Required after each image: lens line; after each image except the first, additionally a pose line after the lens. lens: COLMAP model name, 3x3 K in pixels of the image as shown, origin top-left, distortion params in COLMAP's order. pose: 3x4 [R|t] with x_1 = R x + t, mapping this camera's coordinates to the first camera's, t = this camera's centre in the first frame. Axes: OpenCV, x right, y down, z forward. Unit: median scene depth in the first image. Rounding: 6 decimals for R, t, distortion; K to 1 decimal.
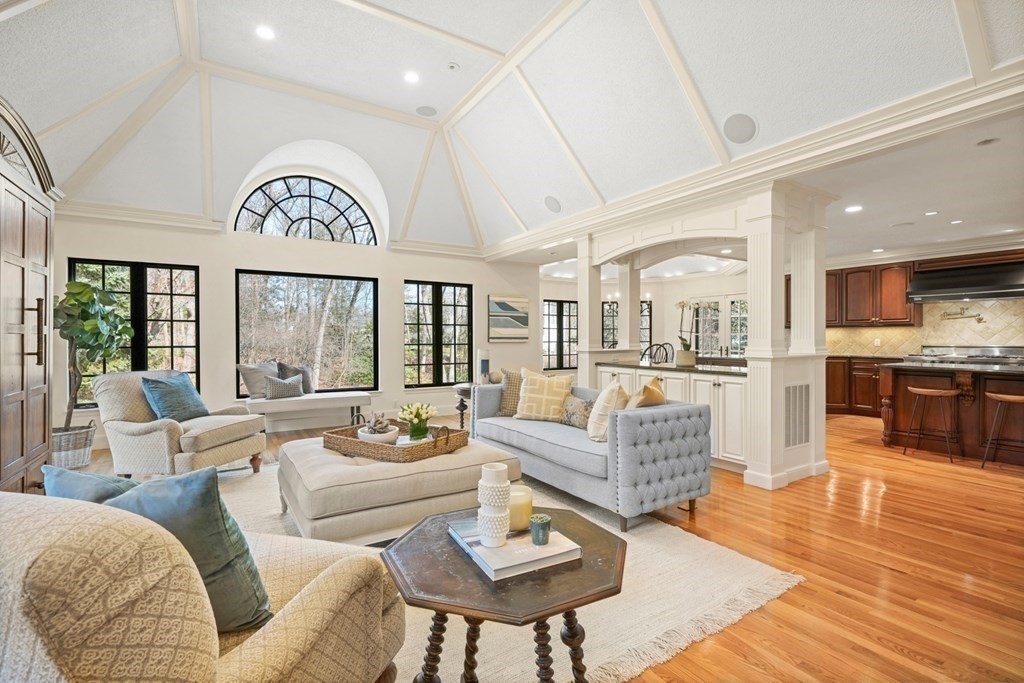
lens RADIAL K [[463.6, 0, 512.0], [0, 463.6, 341.5], [0, 0, 1]] dist [0.000442, -0.000590]
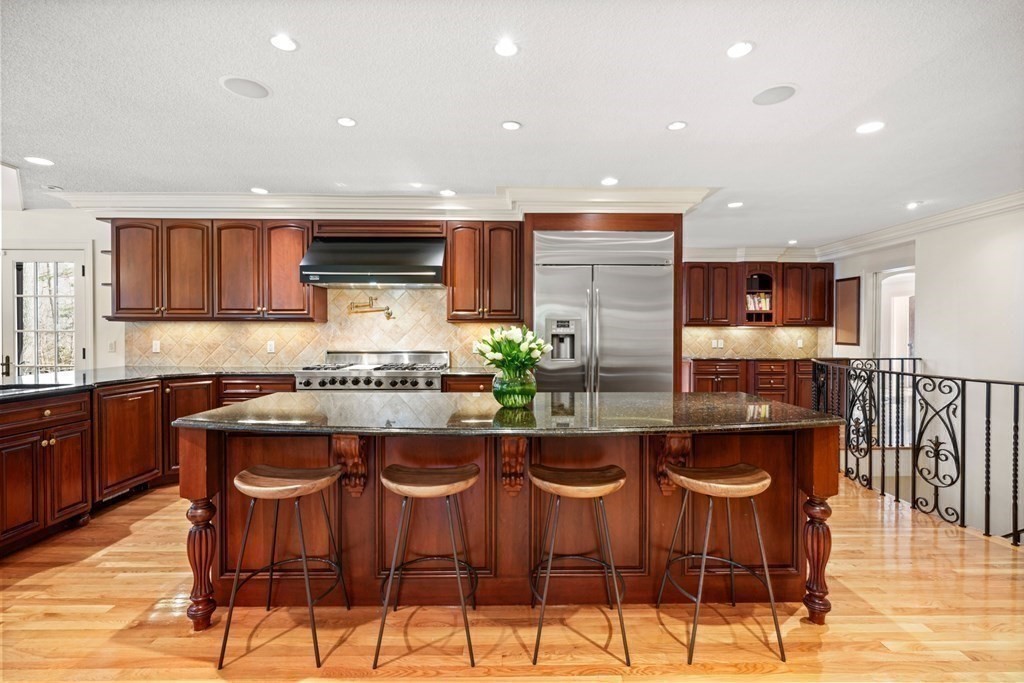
lens RADIAL K [[463.6, 0, 512.0], [0, 463.6, 341.5], [0, 0, 1]] dist [0.000442, -0.000590]
pose [[0.518917, -0.011263, 0.854750, 0.464239], [0.004370, 0.999935, 0.010523, -0.011372], [-0.854813, -0.001725, 0.518933, 0.435925]]
